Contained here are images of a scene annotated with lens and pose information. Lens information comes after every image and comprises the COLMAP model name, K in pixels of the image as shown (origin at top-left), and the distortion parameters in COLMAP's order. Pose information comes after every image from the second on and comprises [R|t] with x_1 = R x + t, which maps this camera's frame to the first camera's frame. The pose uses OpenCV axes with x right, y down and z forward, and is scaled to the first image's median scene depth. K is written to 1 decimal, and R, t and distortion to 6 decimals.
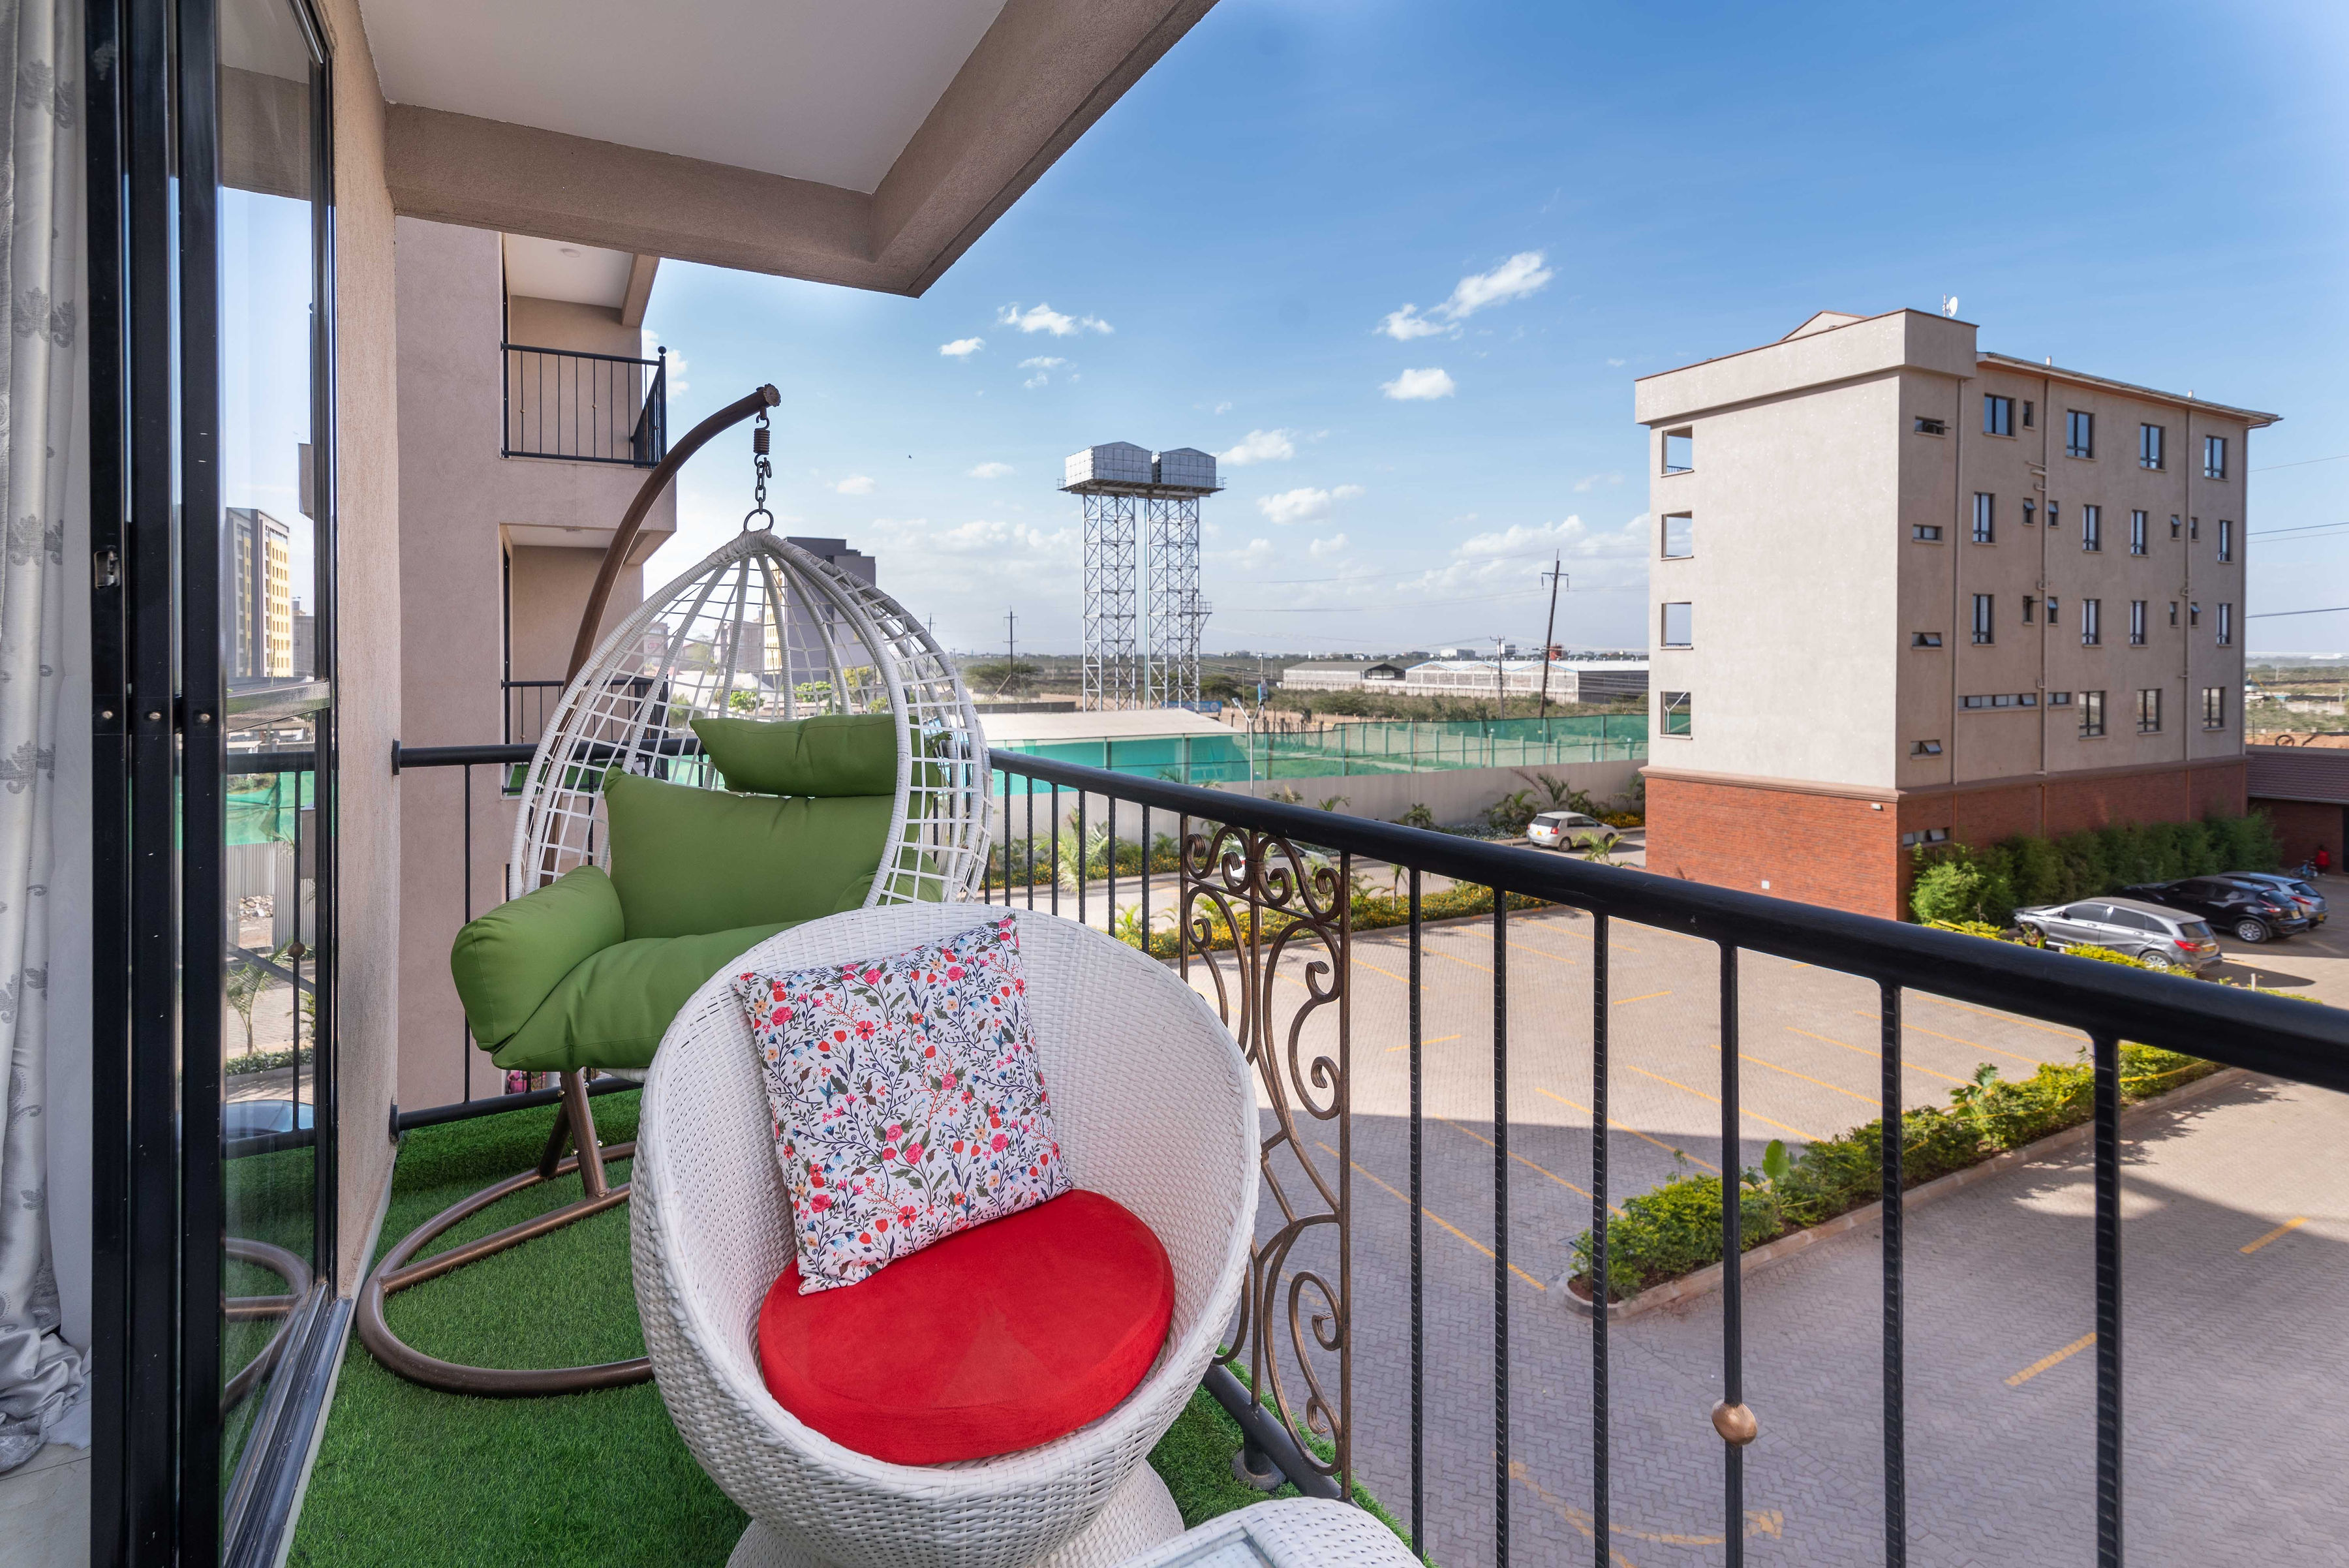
lens RADIAL K [[1043.3, 0, 1099.8], [0, 1043.3, 671.2], [0, 0, 1]] dist [0.013086, -0.003998]
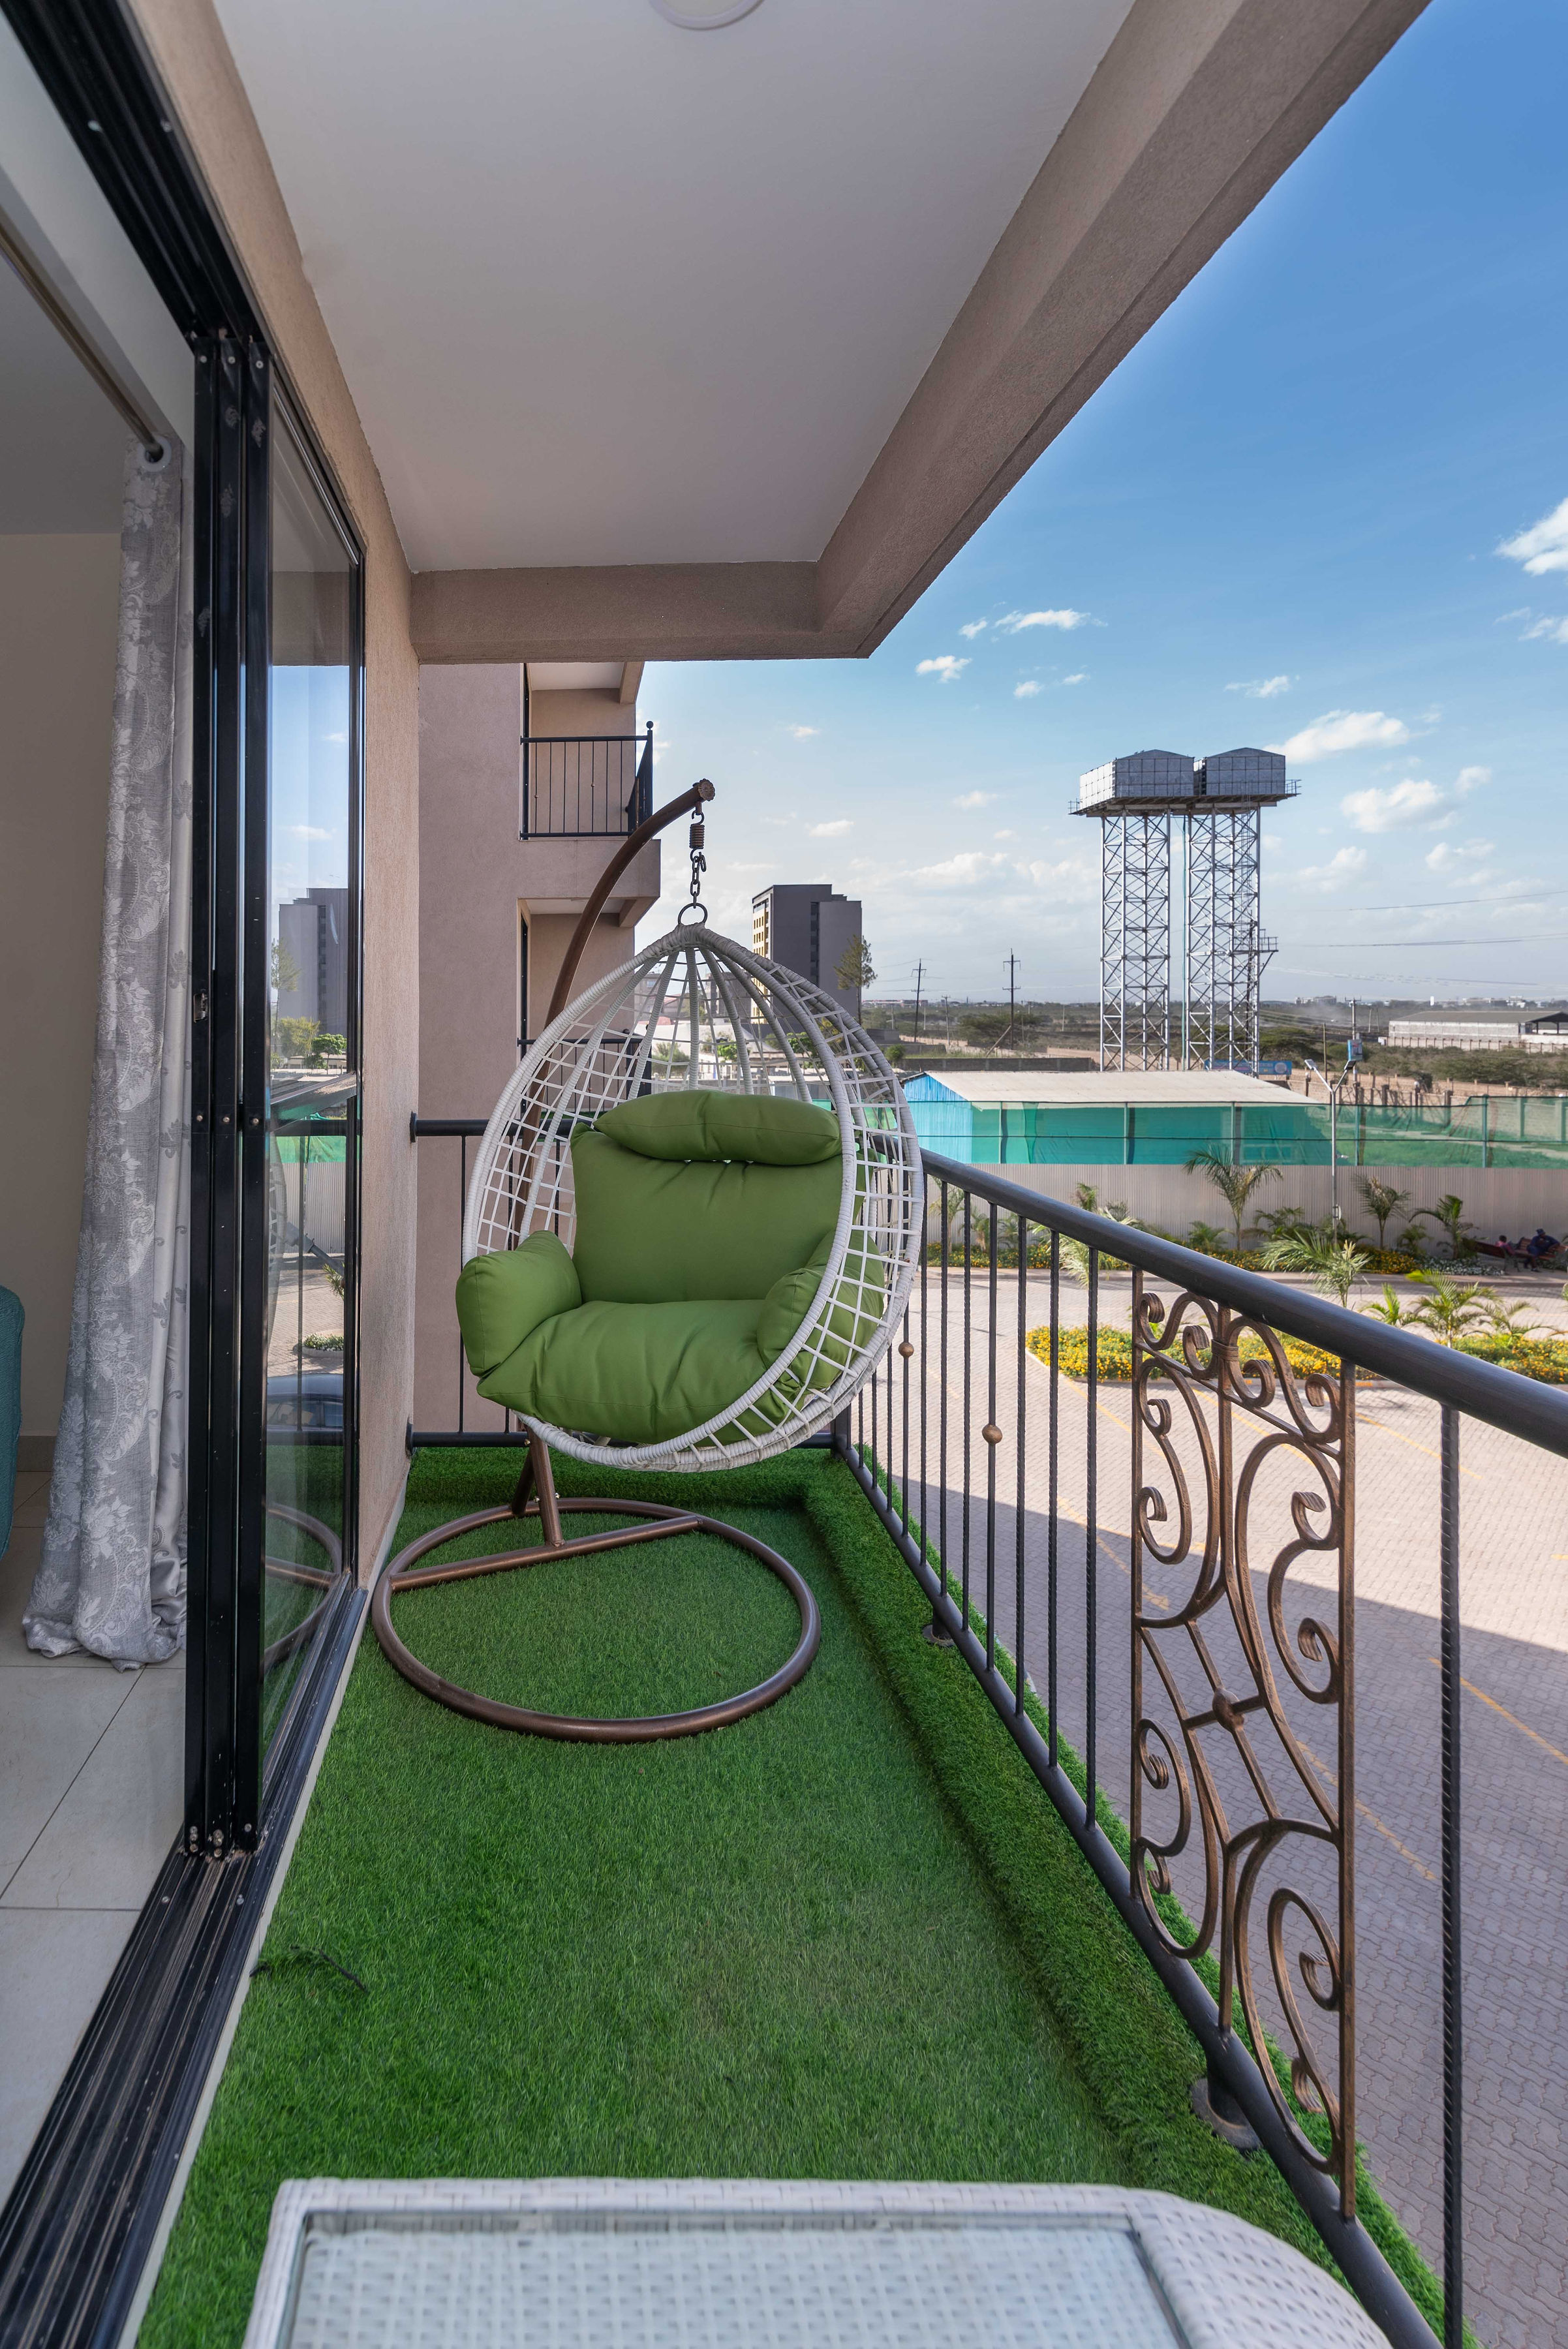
lens RADIAL K [[1103.7, 0, 716.0], [0, 1103.7, 877.1], [0, 0, 1]] dist [0.014467, -0.003207]
pose [[0.878976, -0.009755, -0.476767, 0.186107], [0.007562, 0.999950, -0.006517, -0.153026], [0.476807, 0.002123, 0.879006, 0.047369]]
